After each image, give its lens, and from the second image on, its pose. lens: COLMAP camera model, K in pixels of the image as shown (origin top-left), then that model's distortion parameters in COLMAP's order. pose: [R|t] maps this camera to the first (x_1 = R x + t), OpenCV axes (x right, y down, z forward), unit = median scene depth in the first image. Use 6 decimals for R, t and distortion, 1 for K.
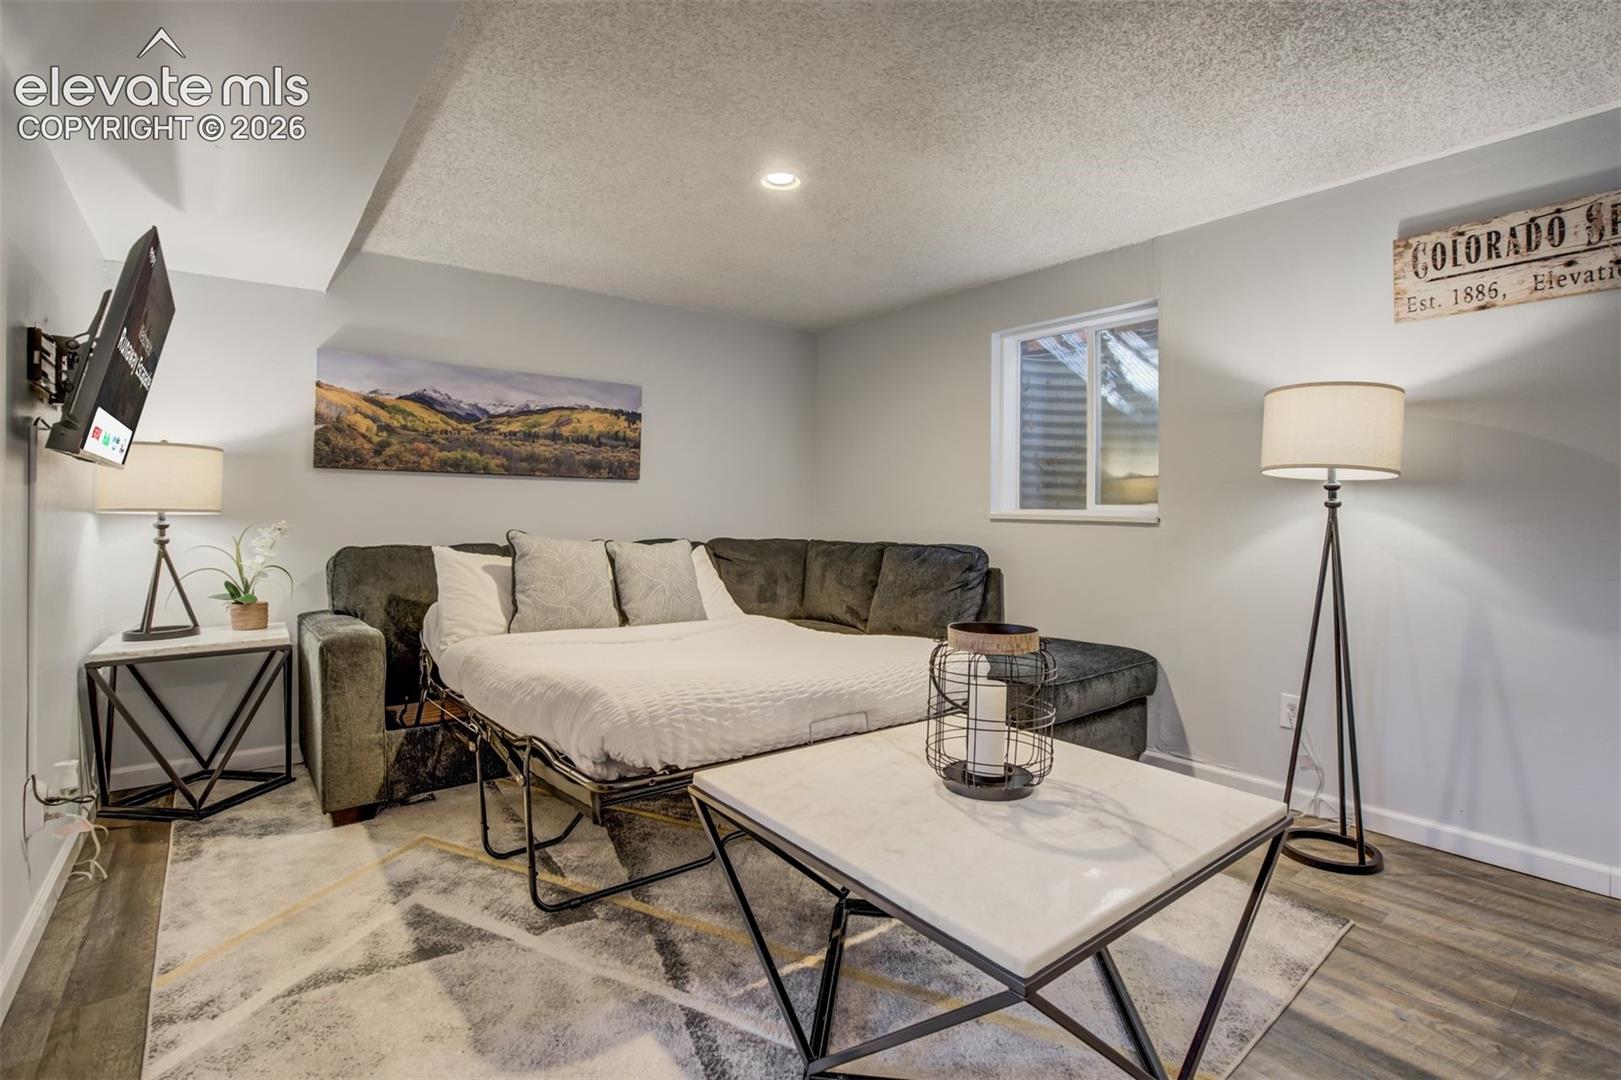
lens RADIAL K [[774.8, 0, 836.8], [0, 774.8, 501.9], [0, 0, 1]] dist [0.000127, -0.000132]
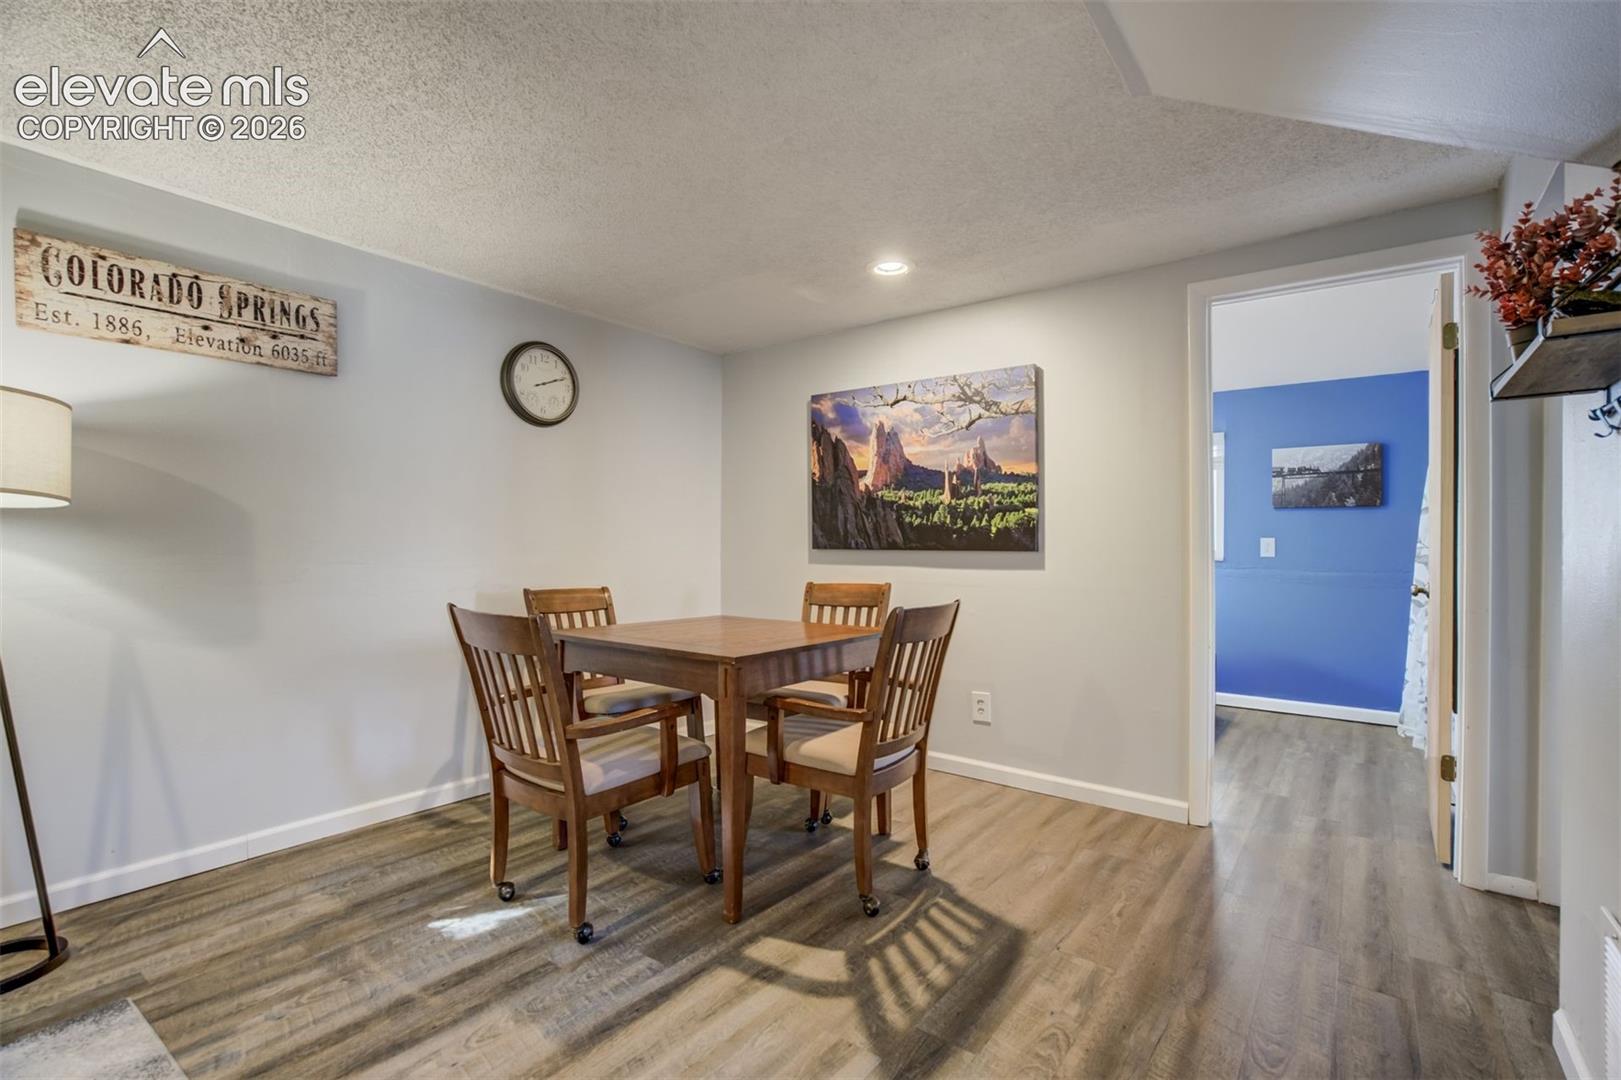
lens RADIAL K [[753.5, 0, 817.5], [0, 753.5, 544.0], [0, 0, 1]] dist [-0.041481, 0.011448]
pose [[-0.262728, -0.004931, 0.964857, -0.321449], [-0.014411, 0.999895, 0.001187, -0.003804], [-0.964762, -0.013593, -0.262771, 0.395781]]
